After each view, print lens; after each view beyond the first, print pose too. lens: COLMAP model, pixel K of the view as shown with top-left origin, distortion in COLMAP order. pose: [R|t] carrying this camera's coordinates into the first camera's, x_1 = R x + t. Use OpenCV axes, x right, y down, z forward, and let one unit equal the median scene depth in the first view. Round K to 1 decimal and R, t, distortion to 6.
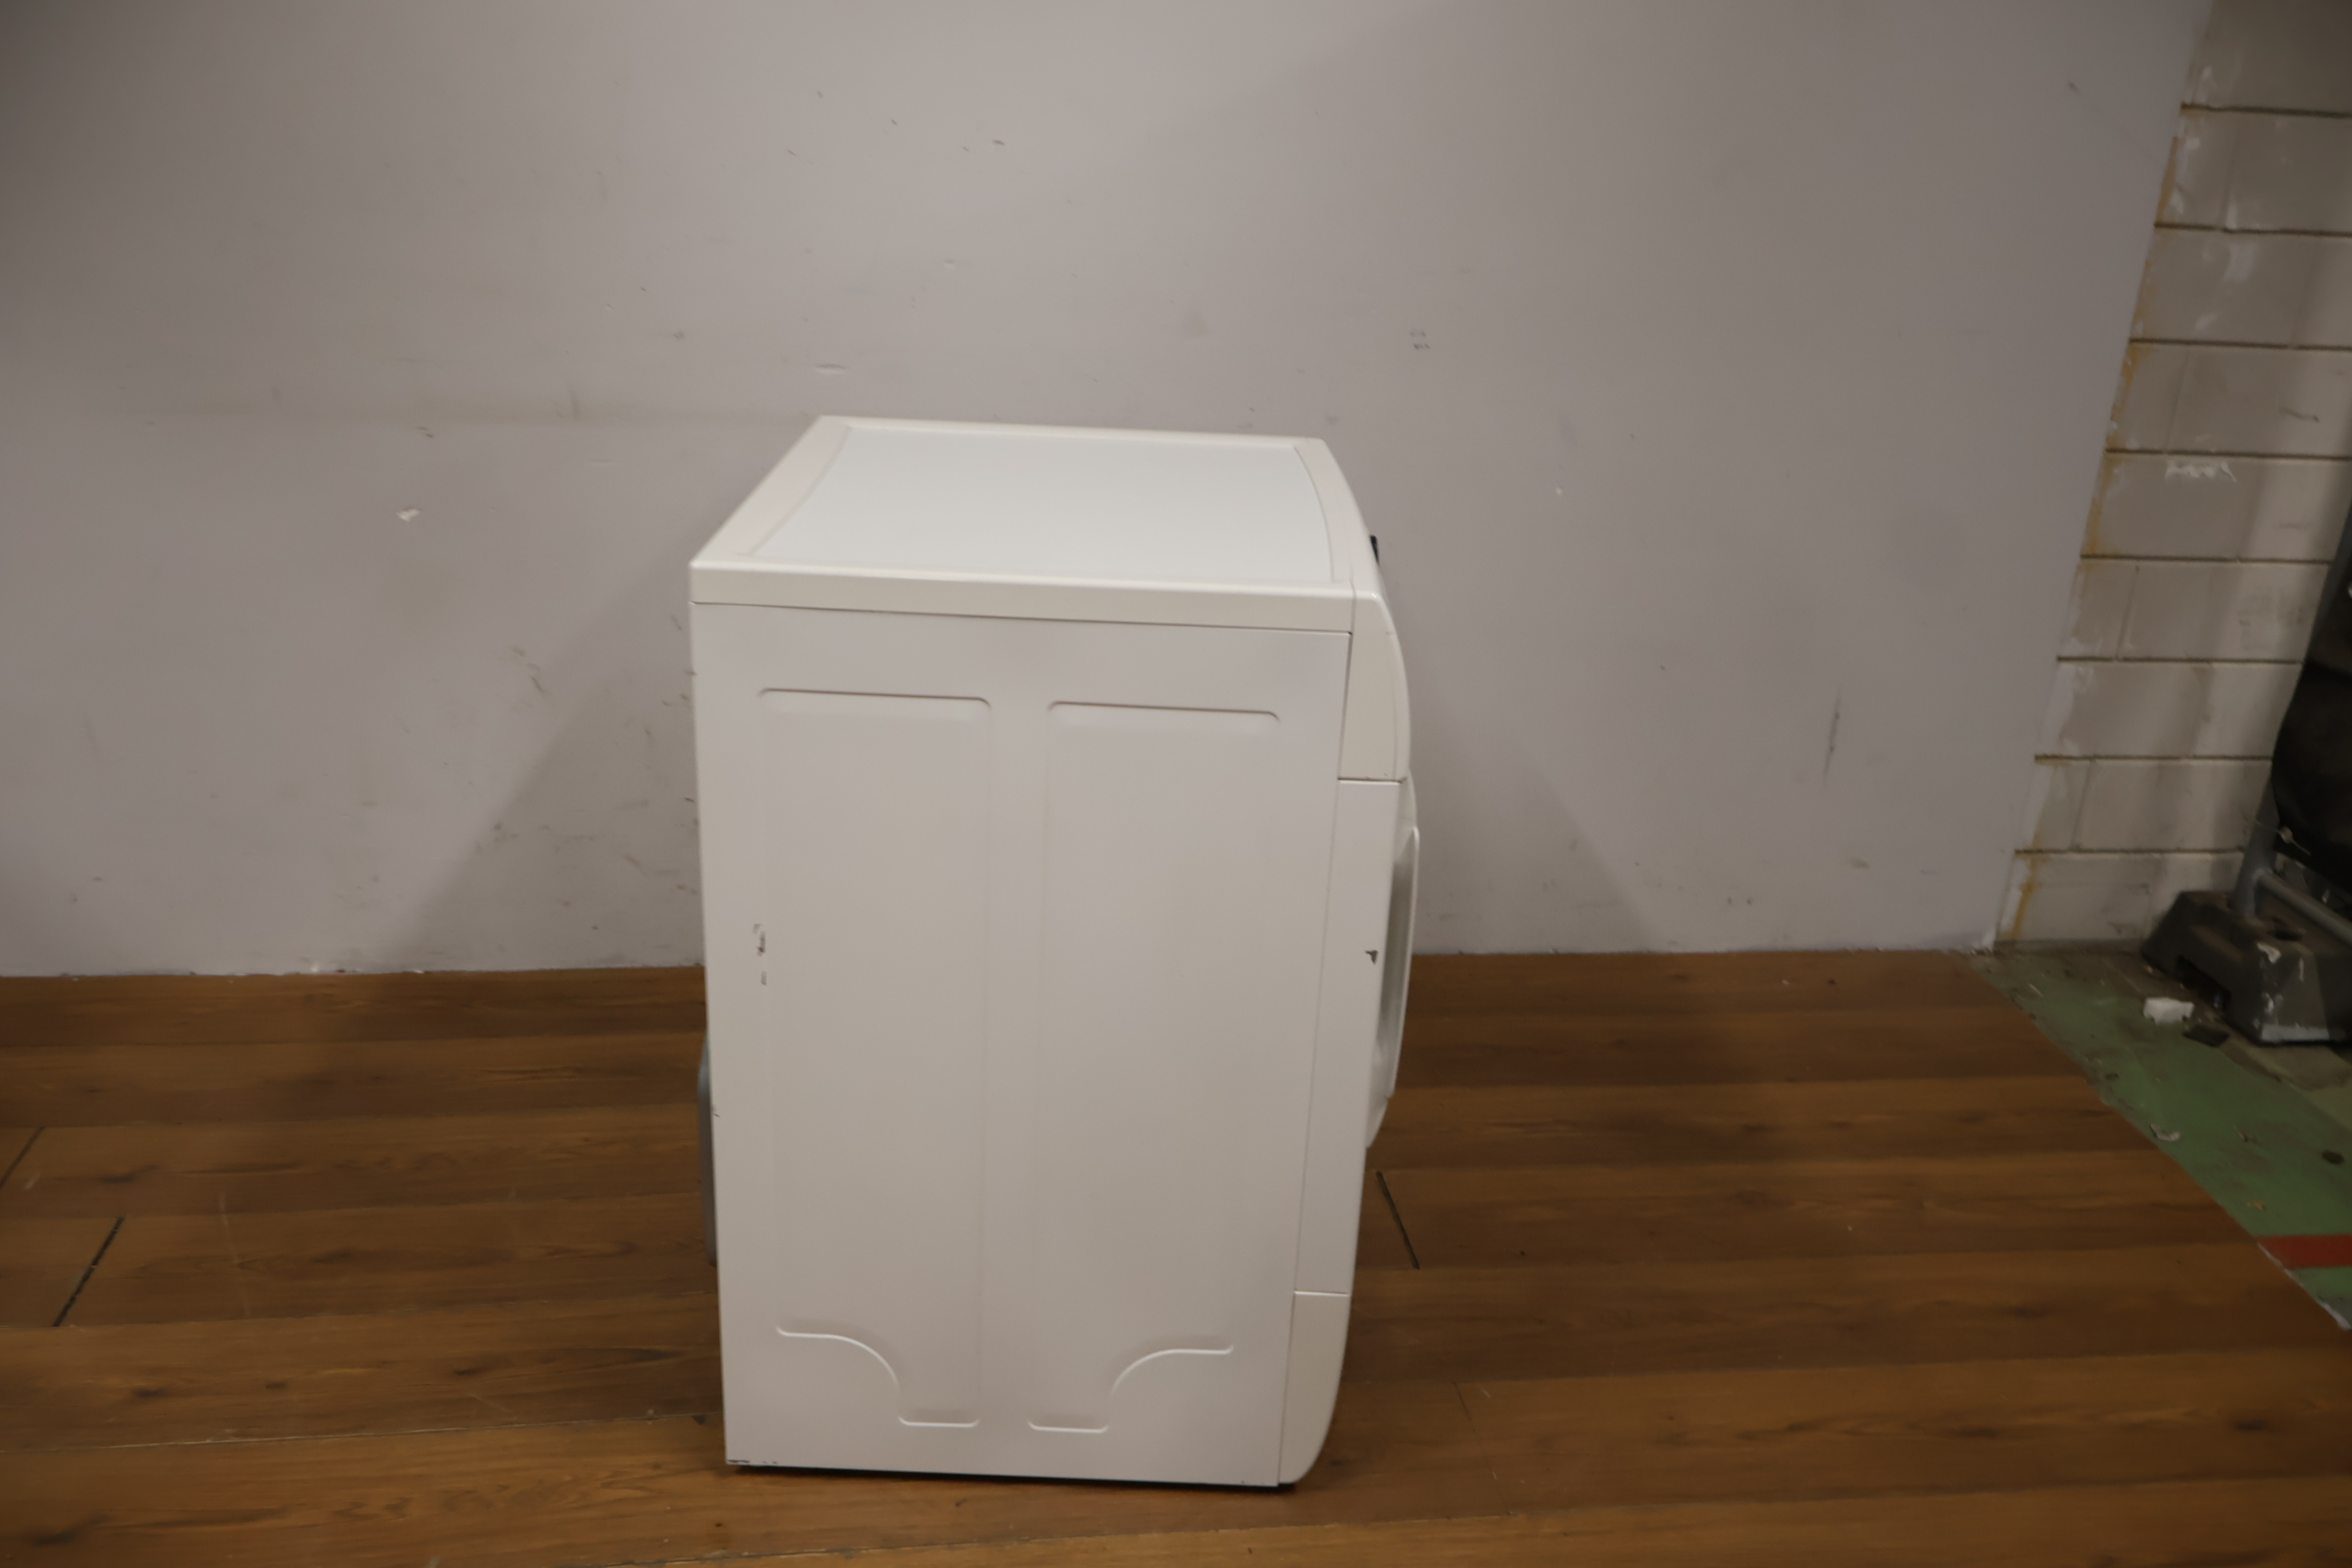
lens RADIAL K [[1975.9, 0, 1170.3], [0, 1975.9, 800.9], [0, 0, 1]] dist [-0.001039, 0.002344]
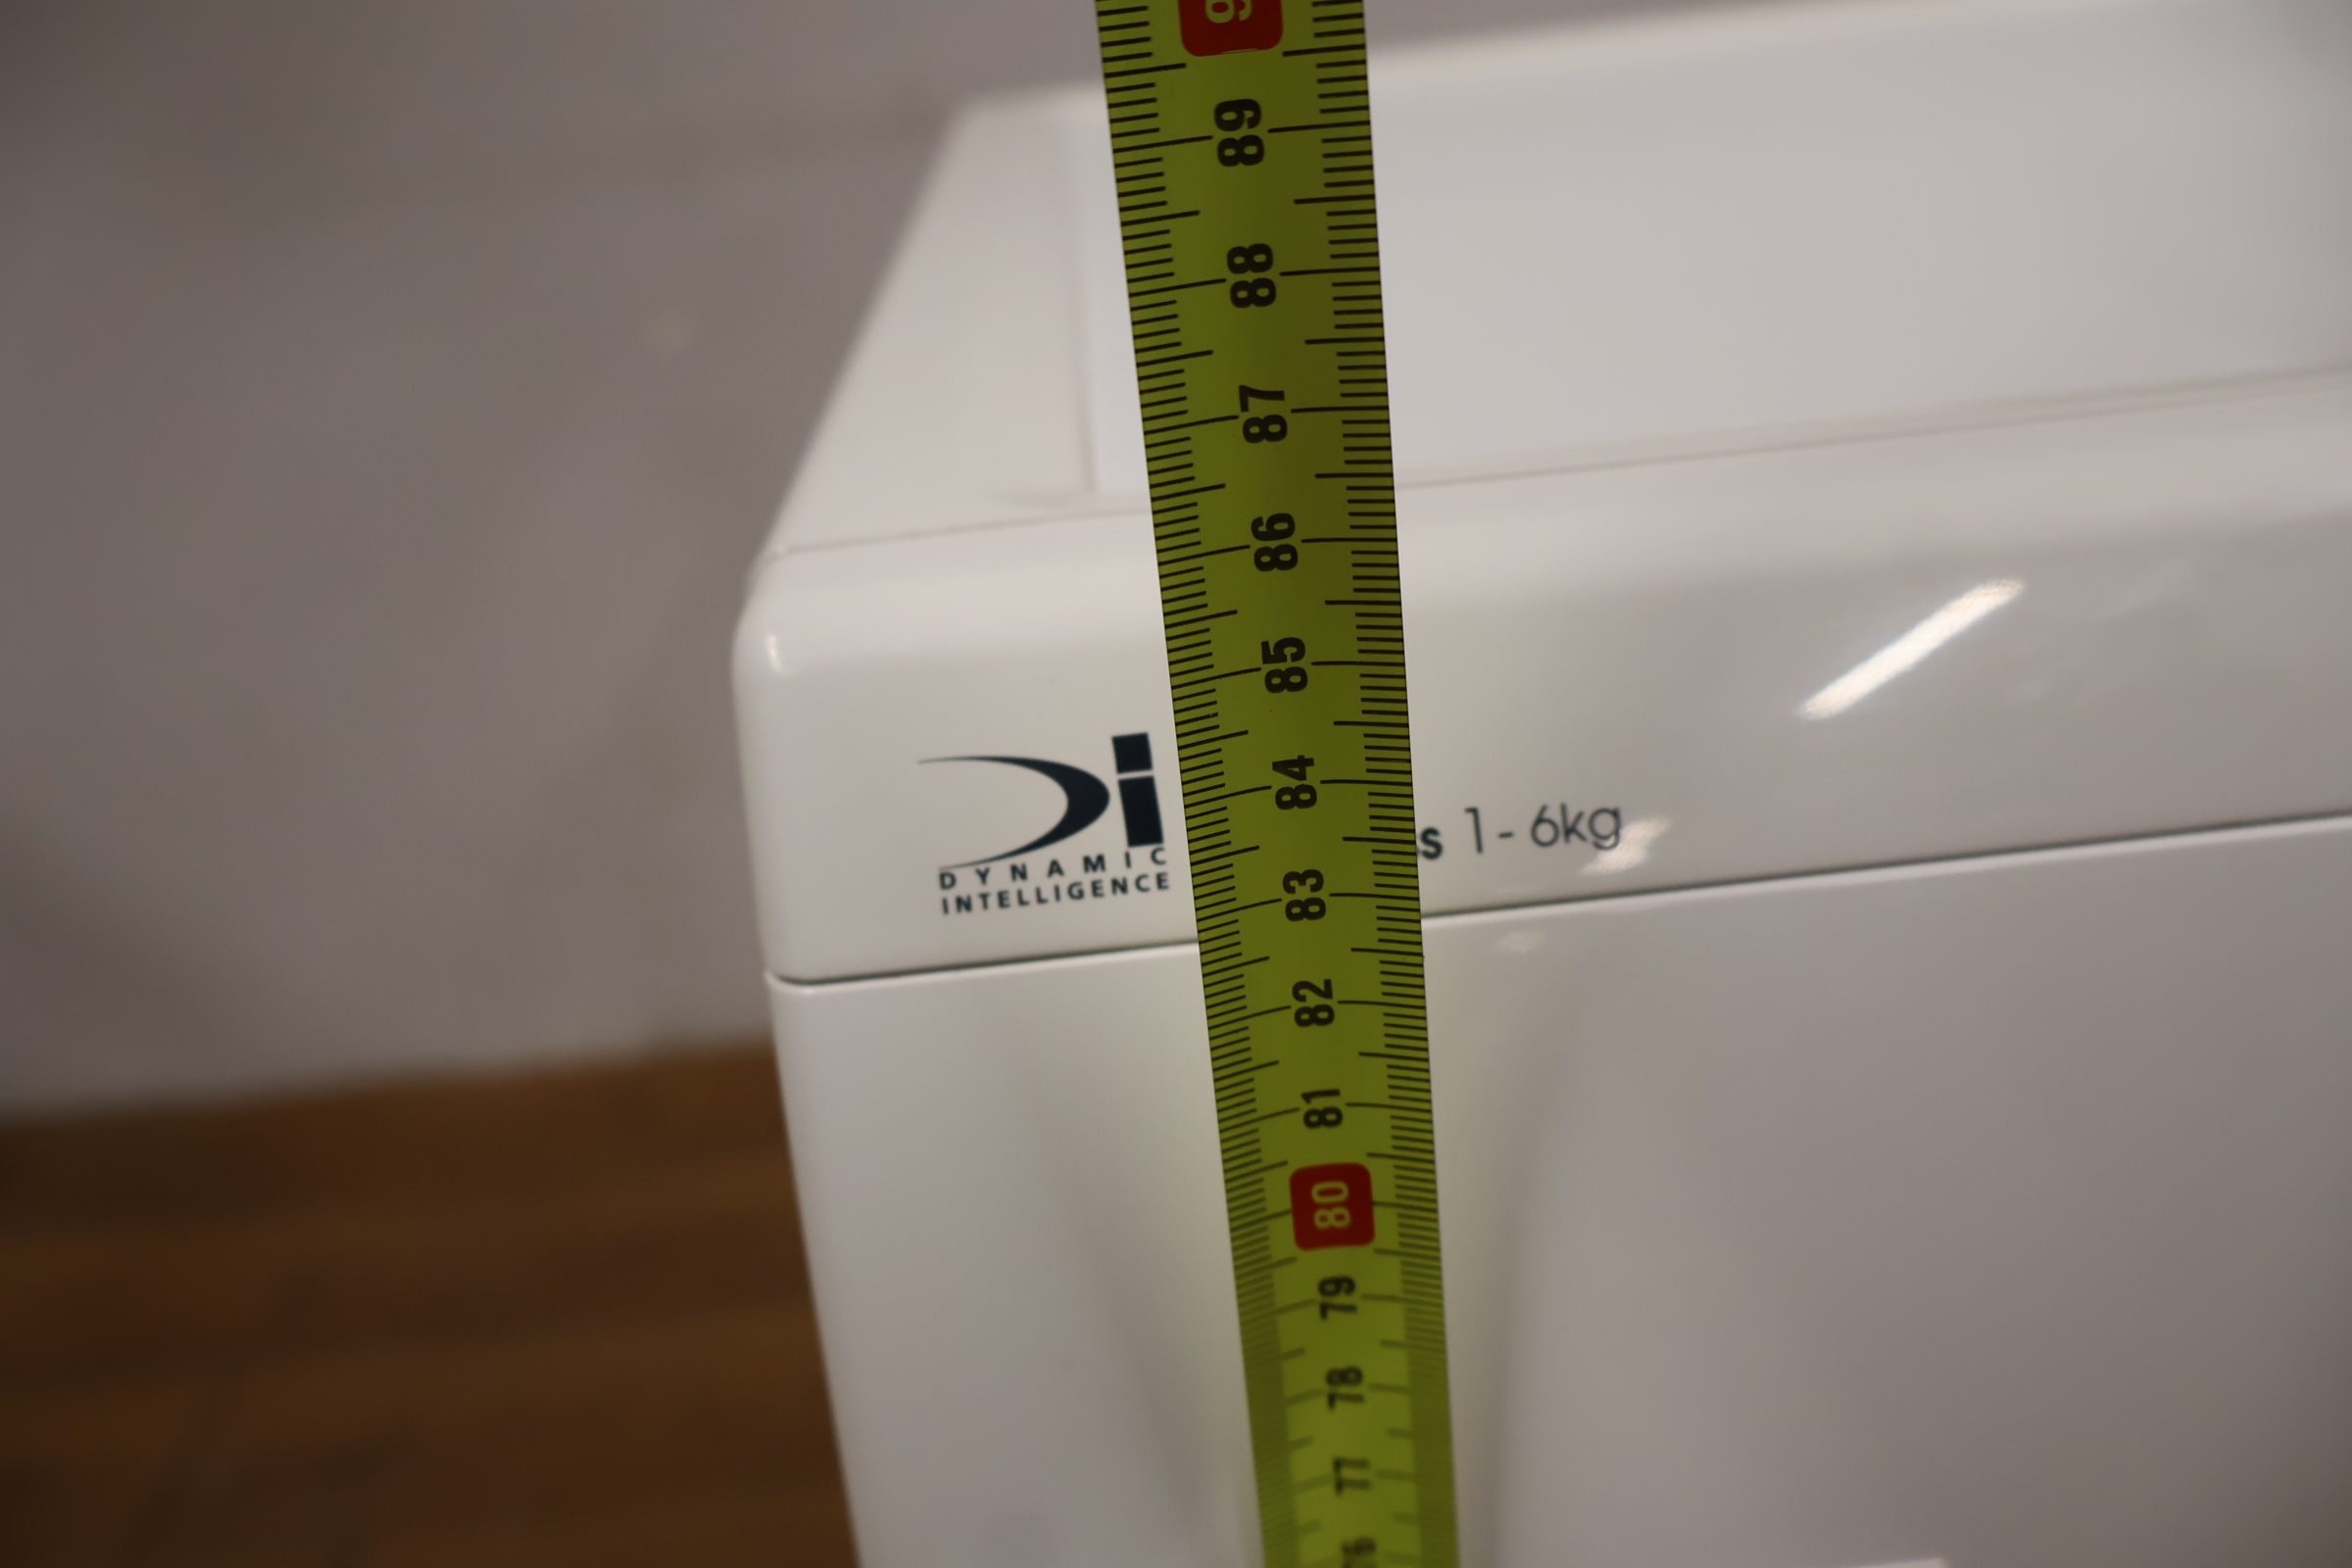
lens RADIAL K [[2013.3, 0, 1166.5], [0, 2013.3, 747.6], [0, 0, 1]] dist [-0.012730, -0.006064]
pose [[0.983780, -0.103487, -0.146519, -0.143902], [0.109017, 0.993581, 0.030209, -0.013507], [0.142452, -0.045693, 0.988746, 0.361676]]
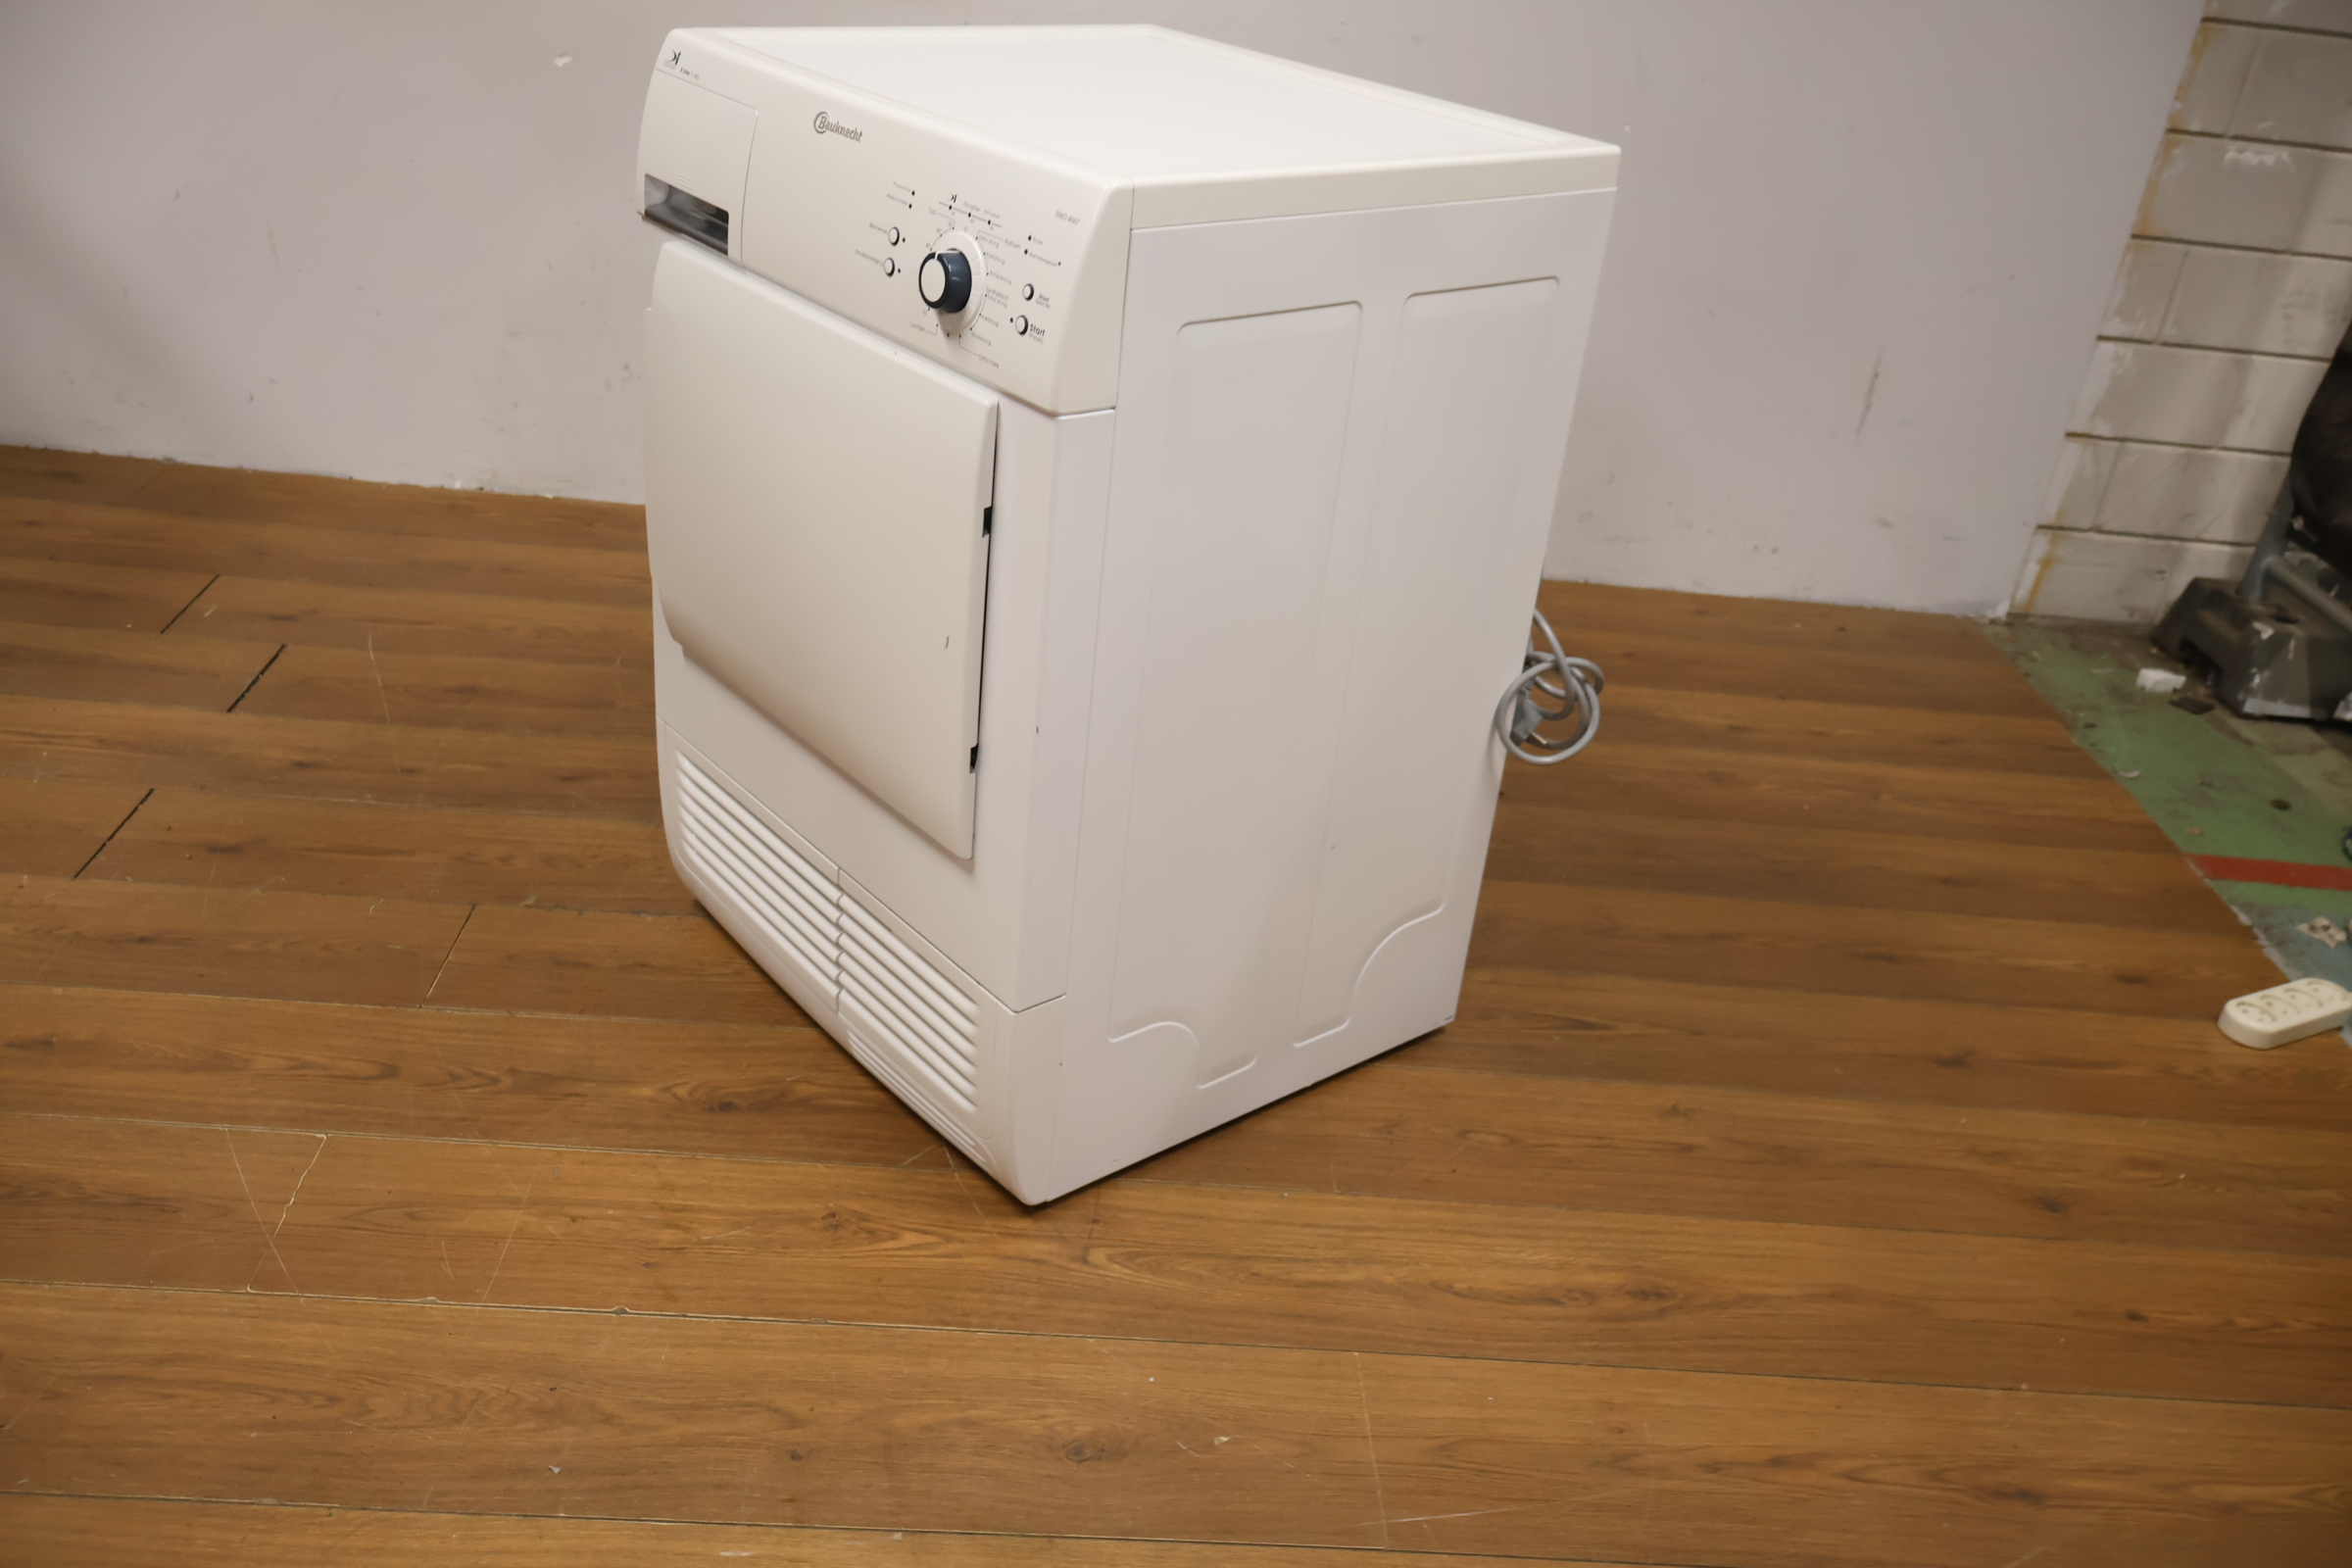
lens RADIAL K [[1977.5, 0, 1171.3], [0, 1977.5, 771.0], [0, 0, 1]] dist [0.003145, 0.004020]
pose [[0.994227, 0.091354, -0.056275, 0.044308], [-0.085620, 0.991592, 0.097027, 0.100811], [0.064665, -0.091649, 0.993690, -0.097067]]
